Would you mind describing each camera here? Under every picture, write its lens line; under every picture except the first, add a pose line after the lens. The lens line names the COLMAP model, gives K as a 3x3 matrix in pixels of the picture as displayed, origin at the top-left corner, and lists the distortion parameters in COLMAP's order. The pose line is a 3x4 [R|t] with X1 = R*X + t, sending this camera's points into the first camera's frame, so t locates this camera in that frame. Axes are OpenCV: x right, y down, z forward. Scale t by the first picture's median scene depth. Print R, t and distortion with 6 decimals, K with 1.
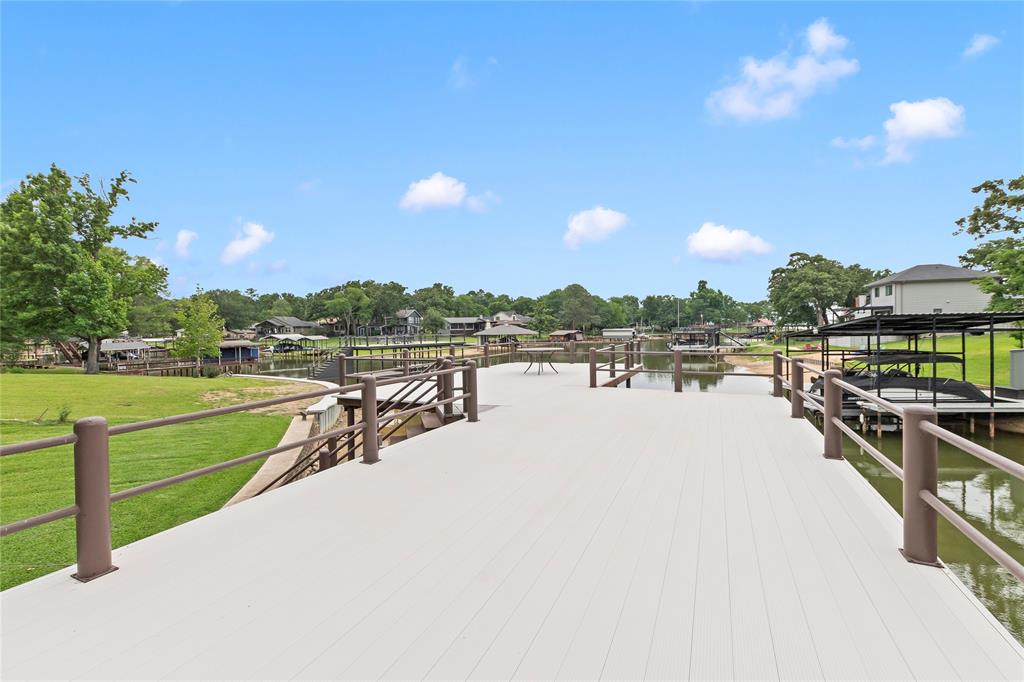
lens RADIAL K [[459.1, 0, 506.7], [0, 459.1, 337.0], [0, 0, 1]] dist [0.009735, 0.000317]
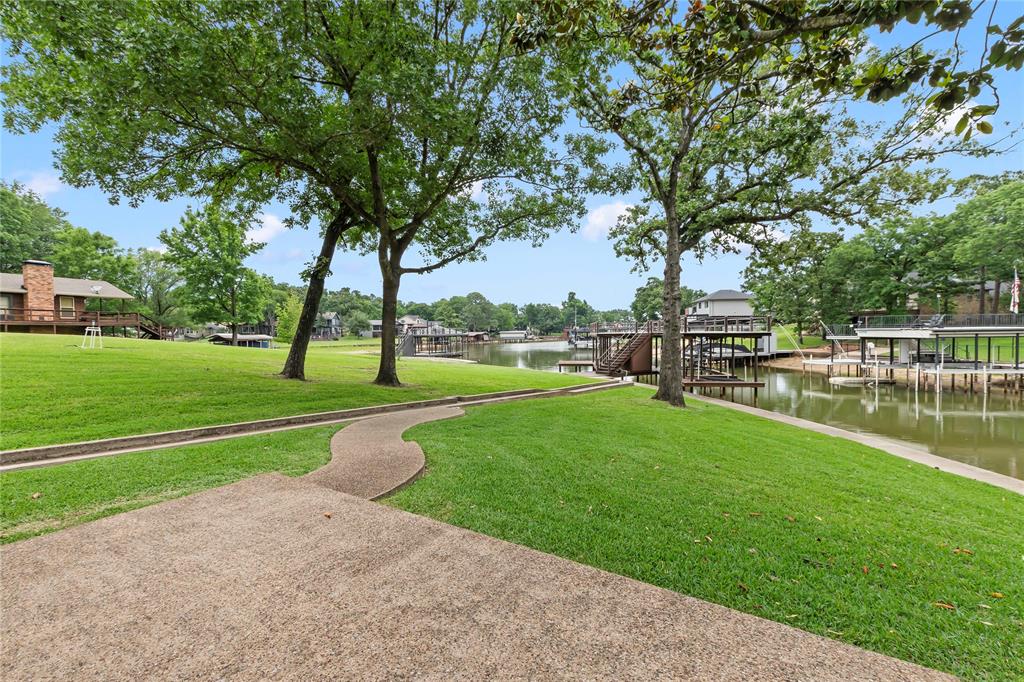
lens RADIAL K [[447.5, 0, 513.5], [0, 447.5, 347.9], [0, 0, 1]] dist [0.000032, 0.000128]
pose [[0.954054, -0.006857, 0.299558, -0.210979], [0.003009, 0.999907, 0.013303, 0.020036], [-0.299621, -0.011790, 0.953985, -0.216191]]
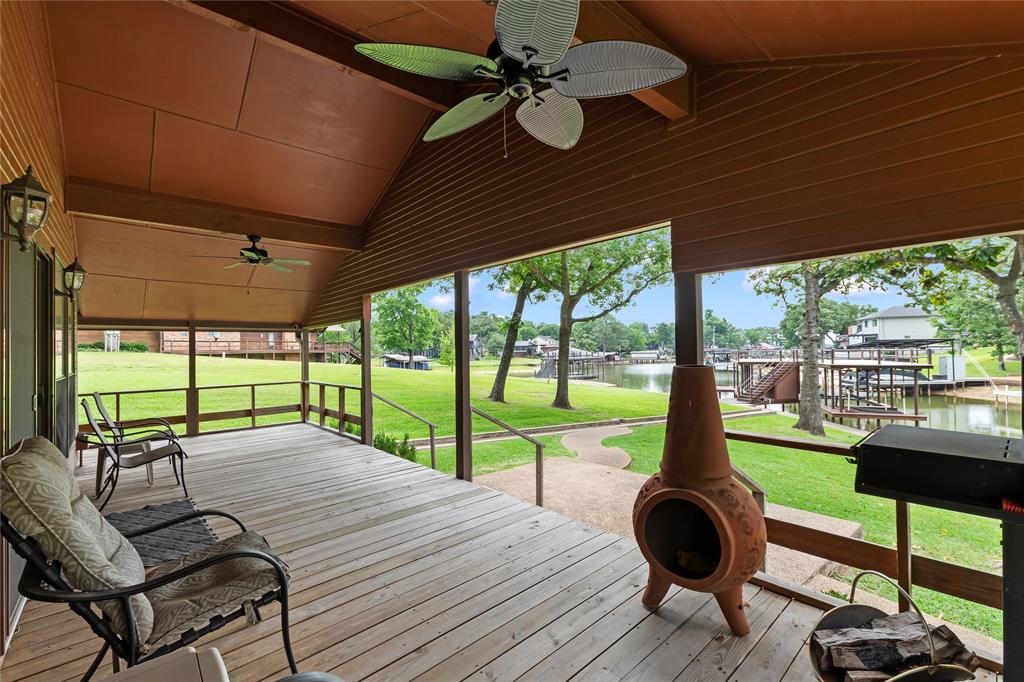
lens RADIAL K [[447.5, 0, 513.5], [0, 447.5, 347.9], [0, 0, 1]] dist [0.000032, 0.000128]
pose [[0.999762, 0.002229, 0.021684, -0.234493], [-0.001609, 0.999591, -0.028570, 0.012970], [-0.021738, 0.028528, 0.999357, -0.262308]]
